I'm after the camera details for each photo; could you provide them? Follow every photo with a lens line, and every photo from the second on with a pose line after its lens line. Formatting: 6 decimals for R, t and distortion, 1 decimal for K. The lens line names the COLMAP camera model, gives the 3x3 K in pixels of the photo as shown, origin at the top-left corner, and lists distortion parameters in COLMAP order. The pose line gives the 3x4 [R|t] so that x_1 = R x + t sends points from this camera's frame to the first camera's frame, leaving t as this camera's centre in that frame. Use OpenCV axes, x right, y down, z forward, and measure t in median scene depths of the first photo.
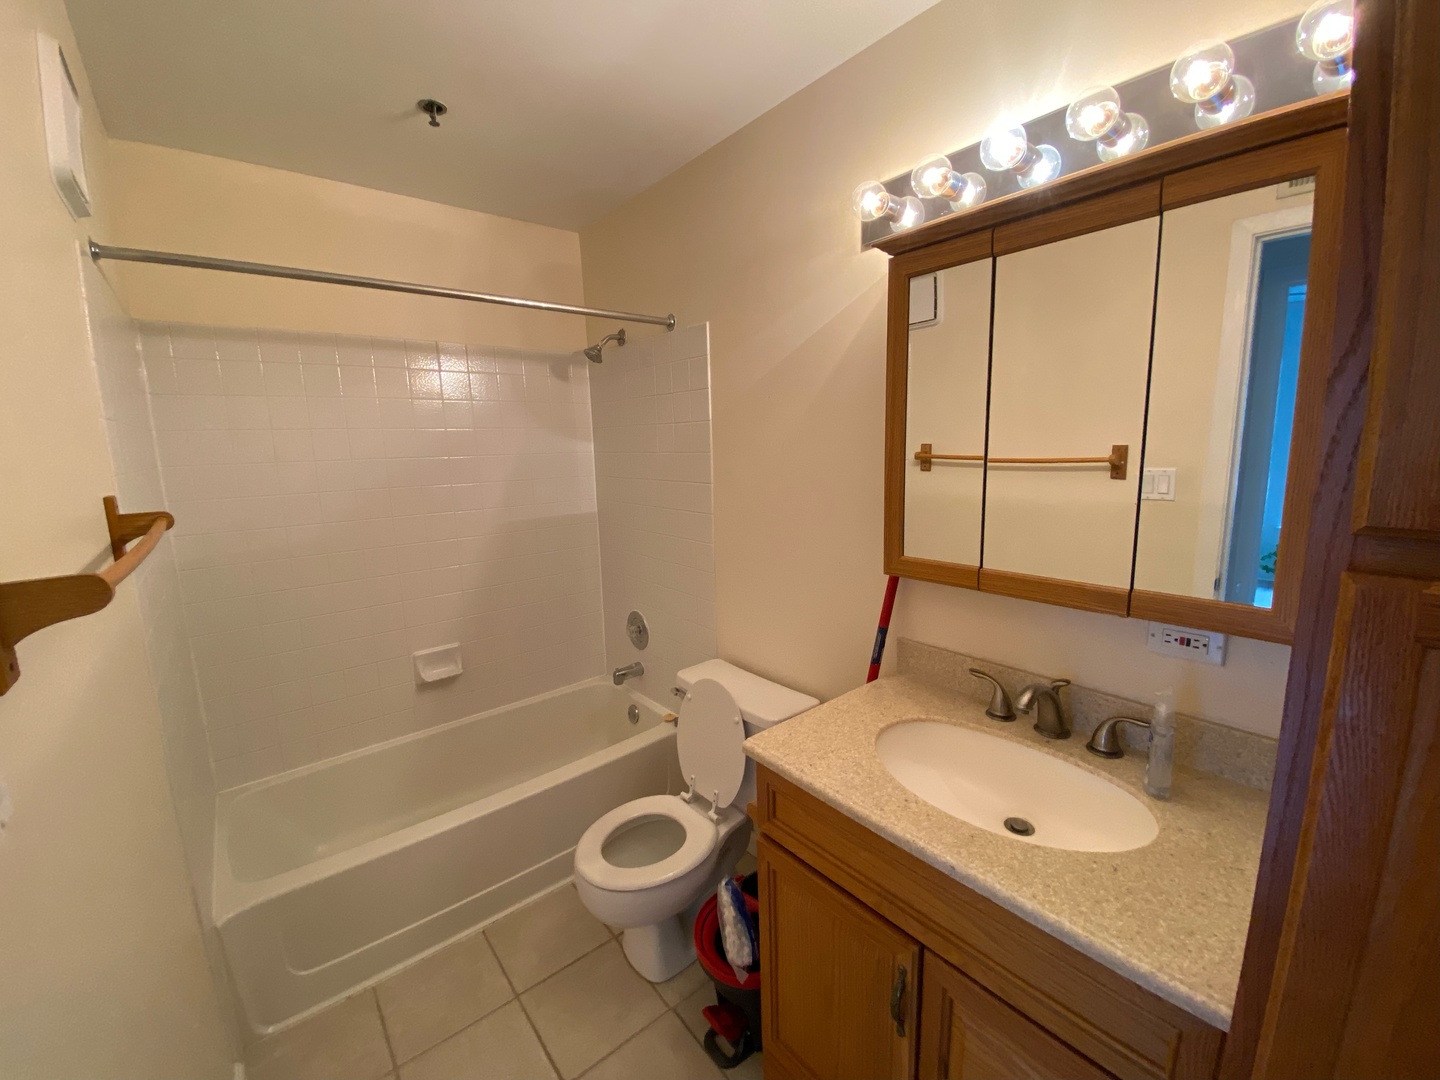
lens RADIAL K [[590.2, 0, 719.1], [0, 590.2, 539.5], [0, 0, 1]] dist [-0.024491, -0.000003]
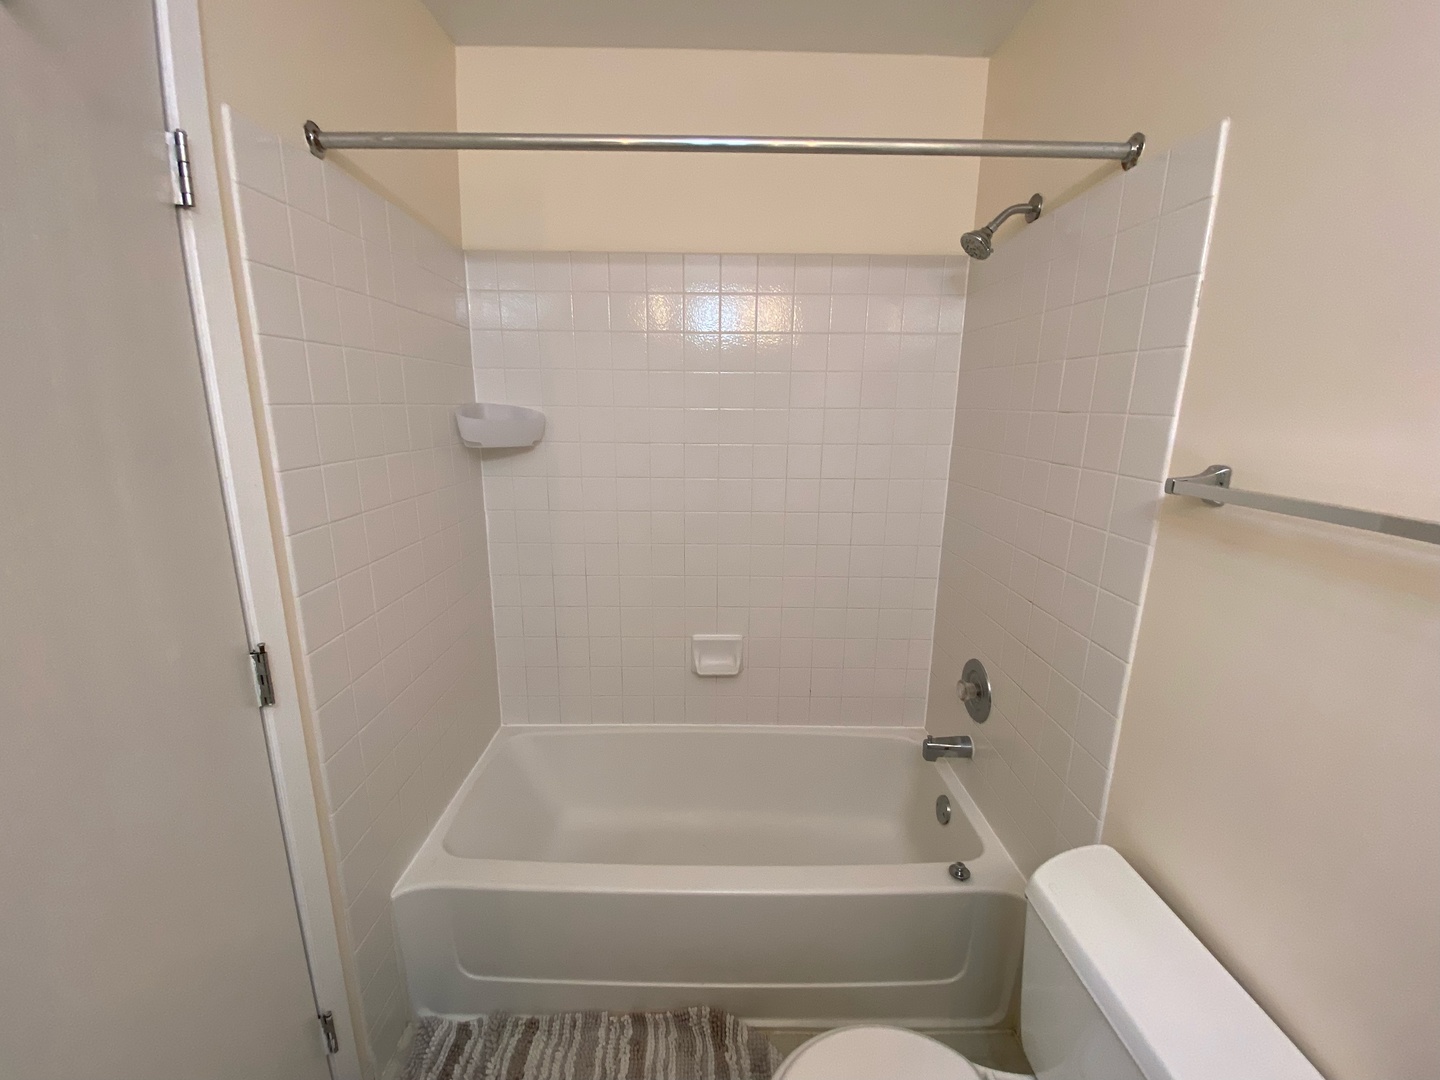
lens RADIAL K [[590.2, 0, 721.5], [0, 590.2, 547.3], [0, 0, 1]] dist [-0.024491, -0.000003]
pose [[0.769853, 0.186414, -0.610390, 0.009290], [-0.132369, 0.982234, 0.133025, -0.049738], [0.624343, -0.021614, 0.780851, 0.352423]]
